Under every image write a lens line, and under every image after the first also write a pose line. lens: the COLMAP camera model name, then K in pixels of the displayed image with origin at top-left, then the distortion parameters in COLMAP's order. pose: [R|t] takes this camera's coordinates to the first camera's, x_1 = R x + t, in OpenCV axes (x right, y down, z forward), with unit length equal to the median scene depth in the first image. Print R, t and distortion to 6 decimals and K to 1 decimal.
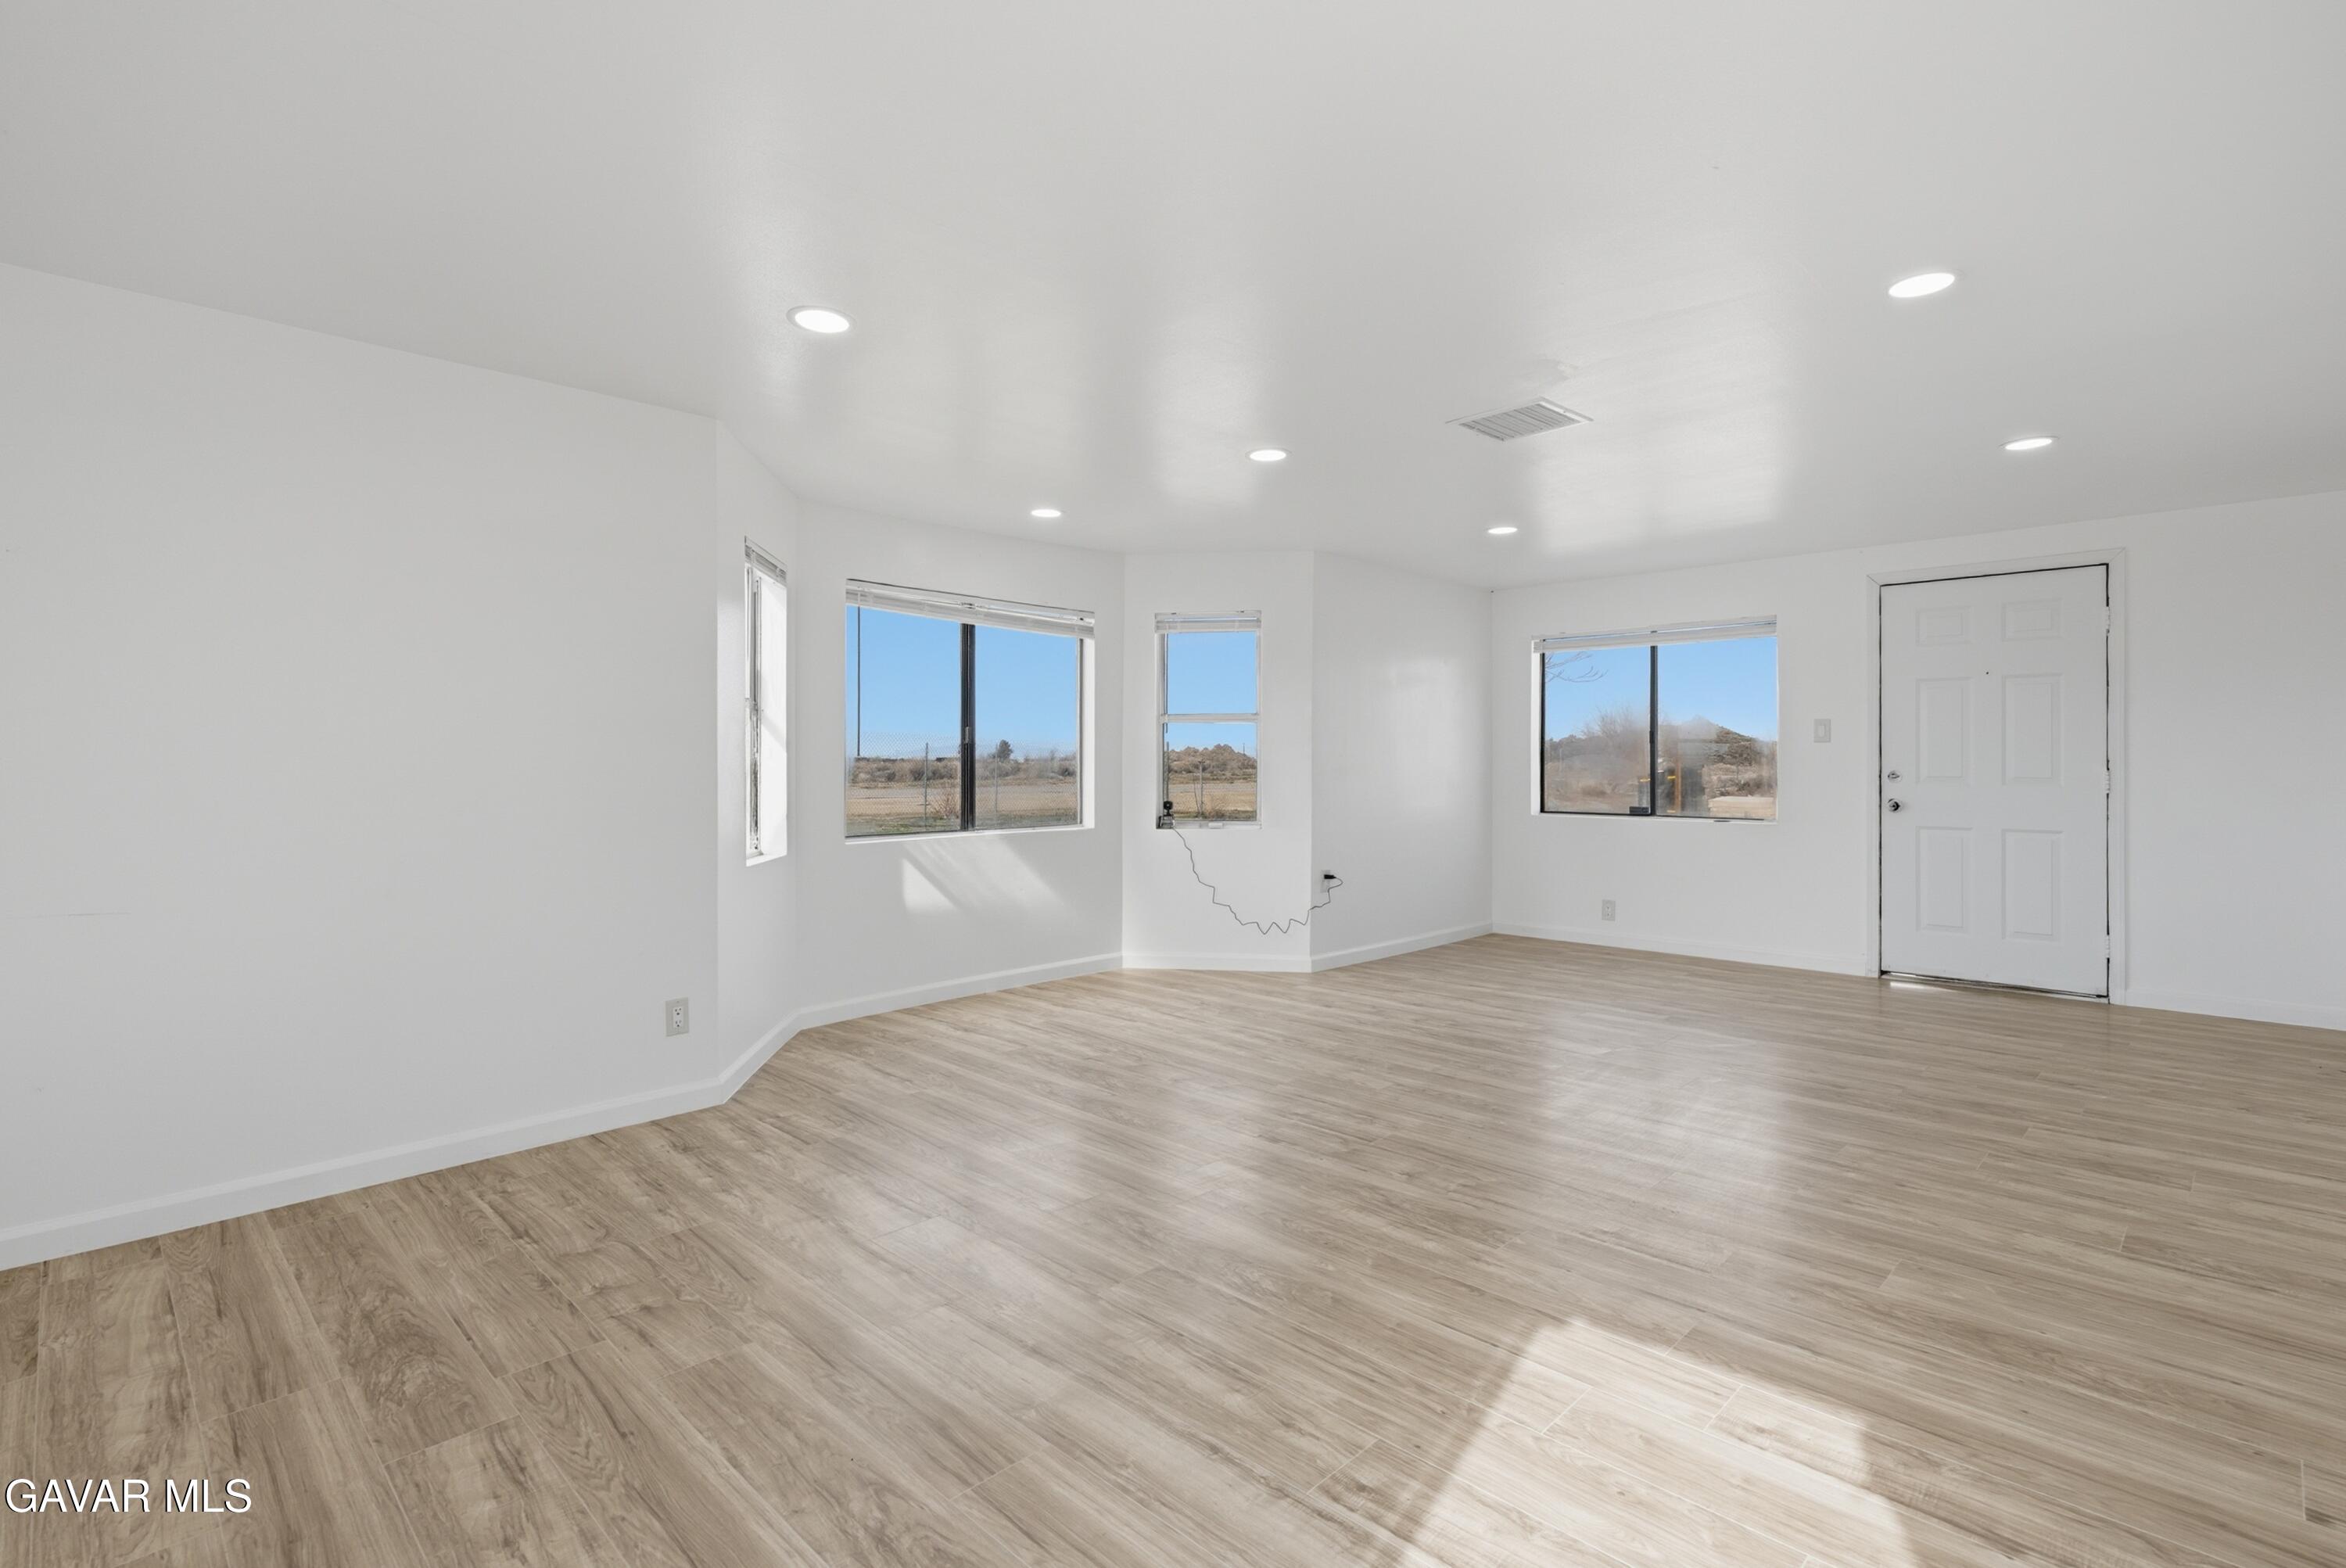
lens RADIAL K [[1081.1, 0, 1187.3], [0, 1081.1, 776.9], [0, 0, 1]] dist [-0.010347, 0.000756]
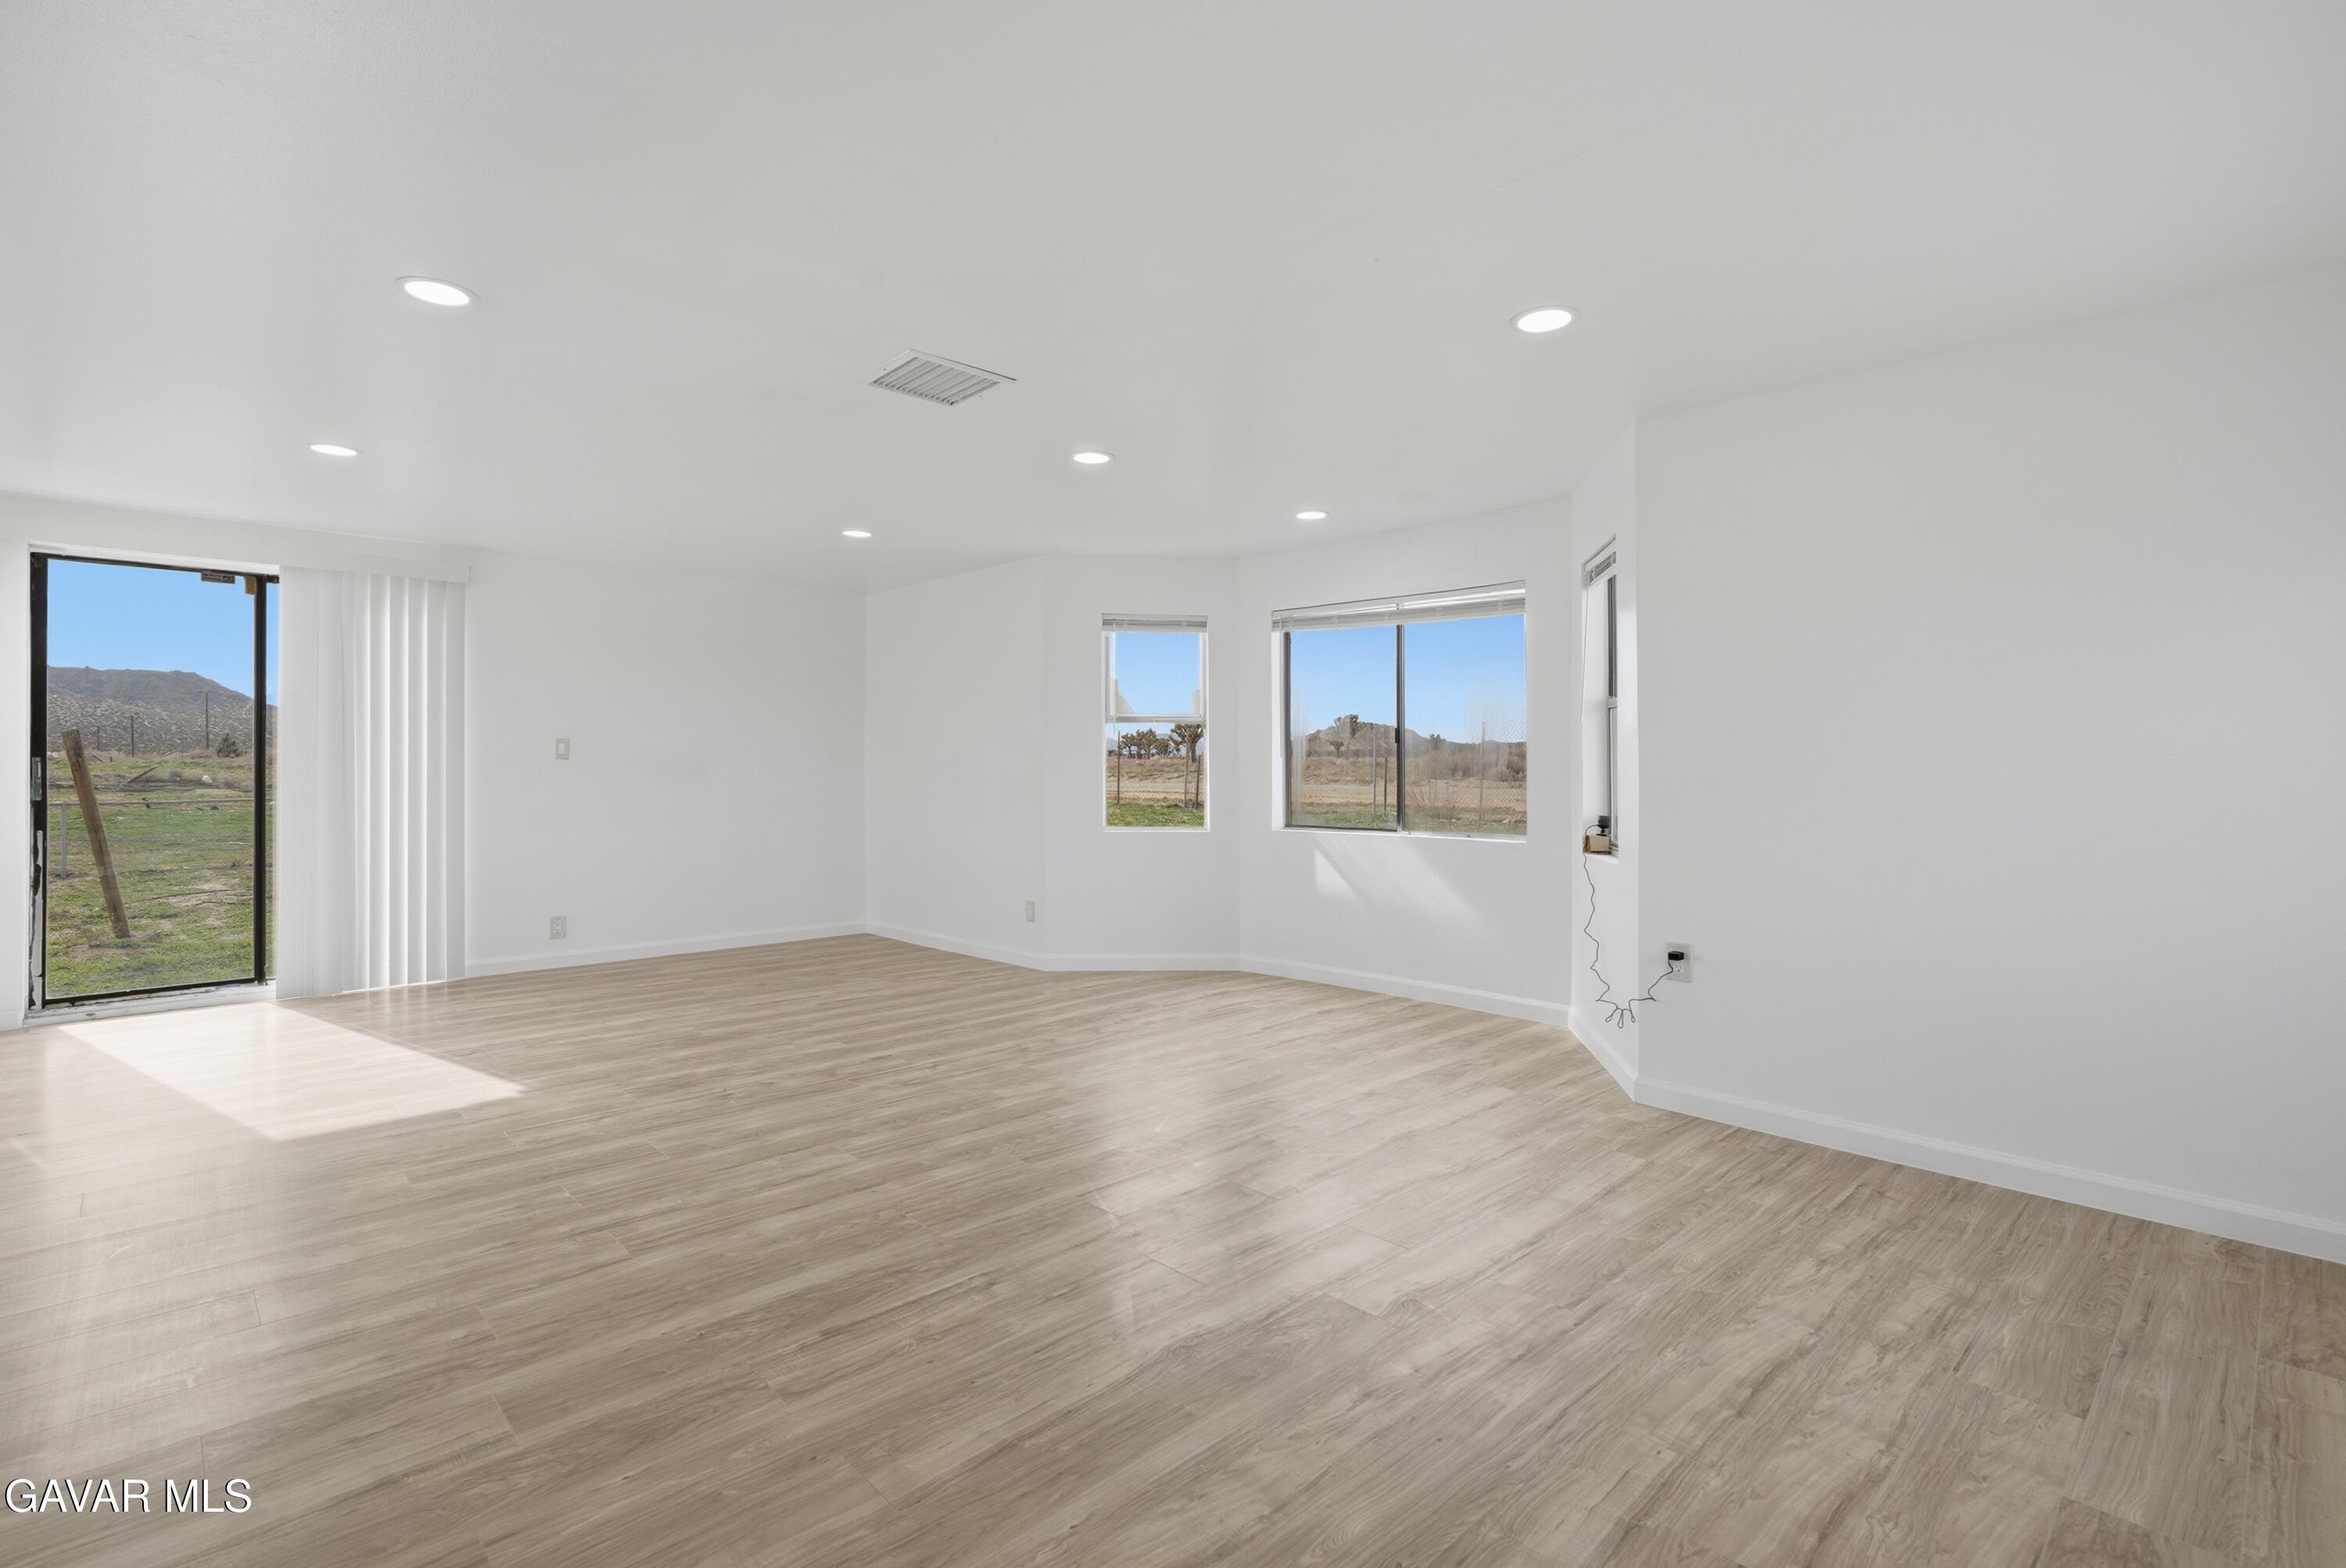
lens RADIAL K [[1081.1, 0, 1187.3], [0, 1081.1, 776.9], [0, 0, 1]] dist [-0.010347, 0.000756]
pose [[-0.010400, 0.014393, -0.999842, 1.068763], [-0.009440, 0.999850, 0.014492, -0.016414], [0.999901, 0.009589, -0.010262, 1.085633]]
